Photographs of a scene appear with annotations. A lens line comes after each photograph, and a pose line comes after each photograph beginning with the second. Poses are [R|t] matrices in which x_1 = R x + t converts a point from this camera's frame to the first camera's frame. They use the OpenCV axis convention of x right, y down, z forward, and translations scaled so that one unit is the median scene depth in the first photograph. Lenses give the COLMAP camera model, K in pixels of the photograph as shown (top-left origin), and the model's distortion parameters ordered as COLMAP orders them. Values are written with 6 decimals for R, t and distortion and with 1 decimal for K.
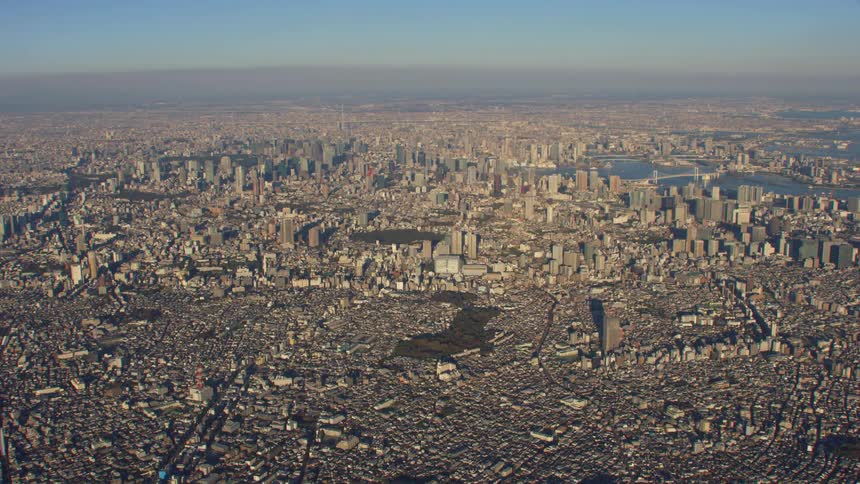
lens RADIAL K [[845.1, 0, 429.9], [0, 845.1, 242.0], [0, 0, 1]] dist [-0.148022, 0.000000]
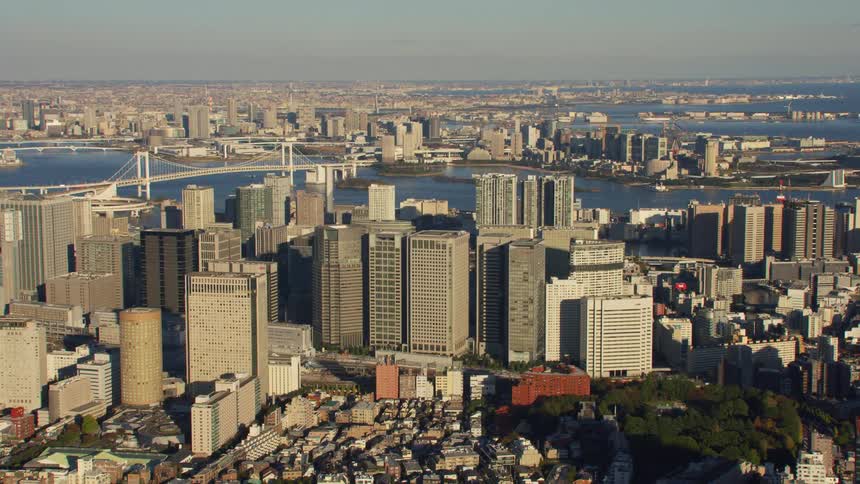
lens RADIAL K [[845.1, 0, 429.8], [0, 845.1, 242.3], [0, 0, 1]] dist [-0.148022, 0.000000]
pose [[0.876083, -0.032756, 0.481046, 0.251326], [0.070498, 0.995670, -0.060594, -0.036734], [-0.476978, 0.086998, 0.874599, 0.818094]]
